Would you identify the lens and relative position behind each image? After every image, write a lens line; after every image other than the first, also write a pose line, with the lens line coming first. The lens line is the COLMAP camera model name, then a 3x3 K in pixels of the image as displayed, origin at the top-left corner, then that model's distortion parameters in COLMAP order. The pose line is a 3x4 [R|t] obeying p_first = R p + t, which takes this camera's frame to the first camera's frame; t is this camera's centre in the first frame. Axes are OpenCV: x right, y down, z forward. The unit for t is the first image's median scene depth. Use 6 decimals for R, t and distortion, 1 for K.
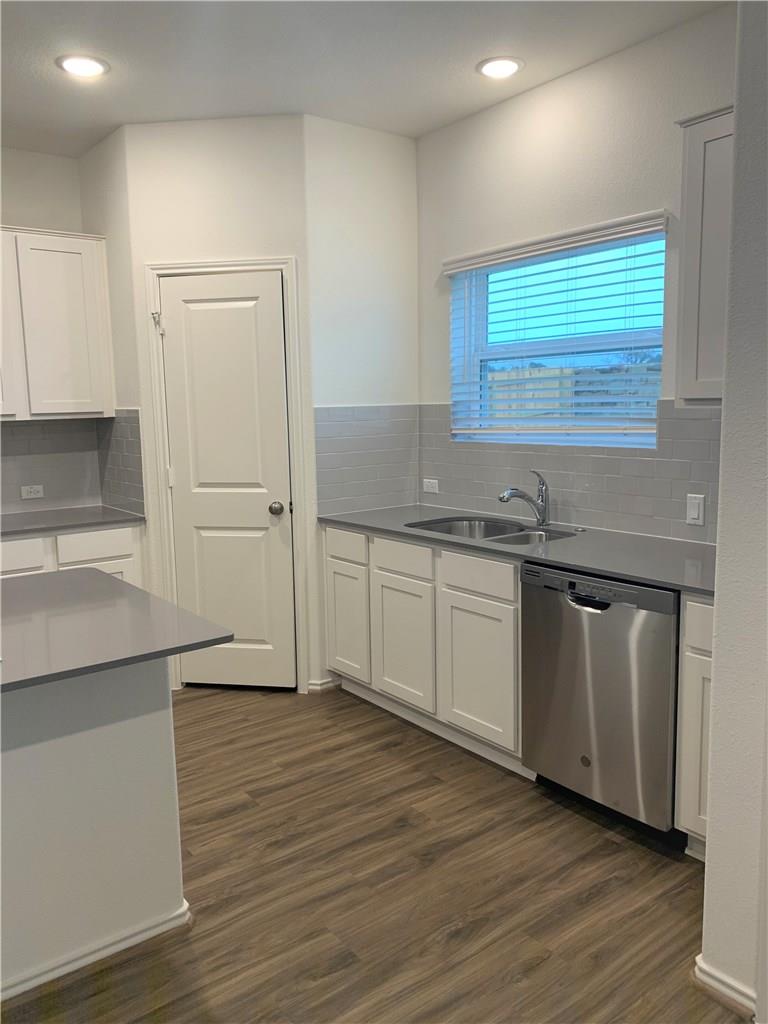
lens RADIAL K [[774.3, 0, 380.7], [0, 774.3, 502.7], [0, 0, 1]] dist [0.048905, -0.064160]
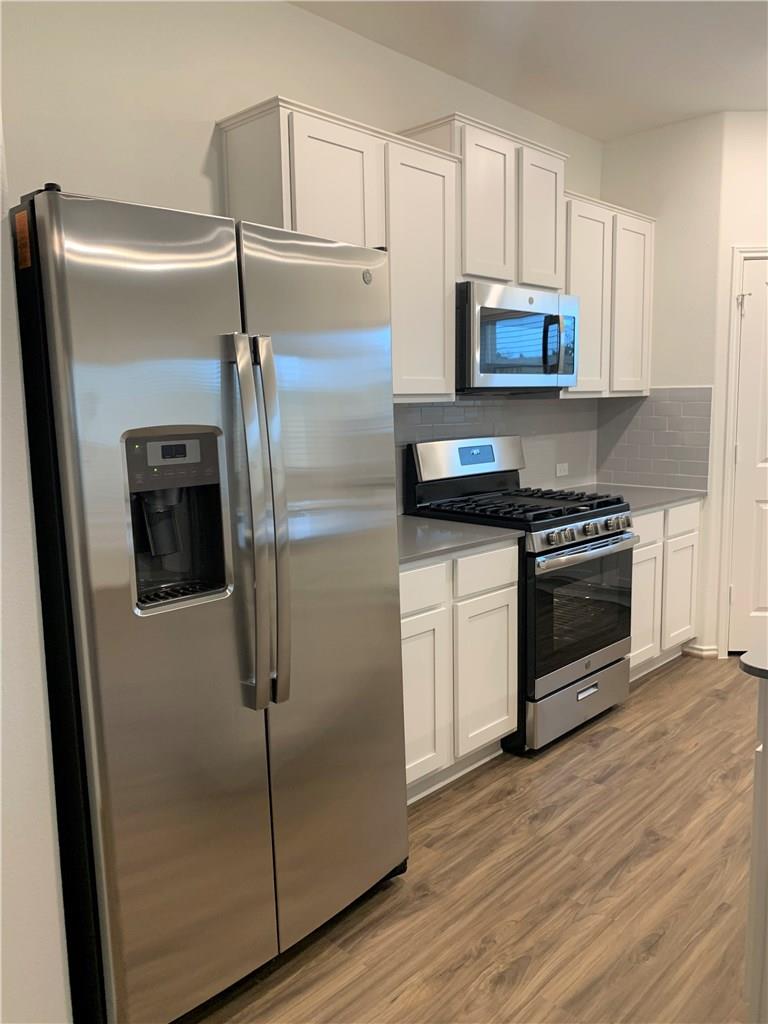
lens RADIAL K [[774.3, 0, 380.7], [0, 774.3, 502.7], [0, 0, 1]] dist [0.048905, -0.064160]
pose [[0.990466, -0.015215, 0.136912, -1.051263], [0.014871, 0.999883, 0.003530, 0.026808], [-0.136950, -0.001460, 0.990577, 0.047136]]
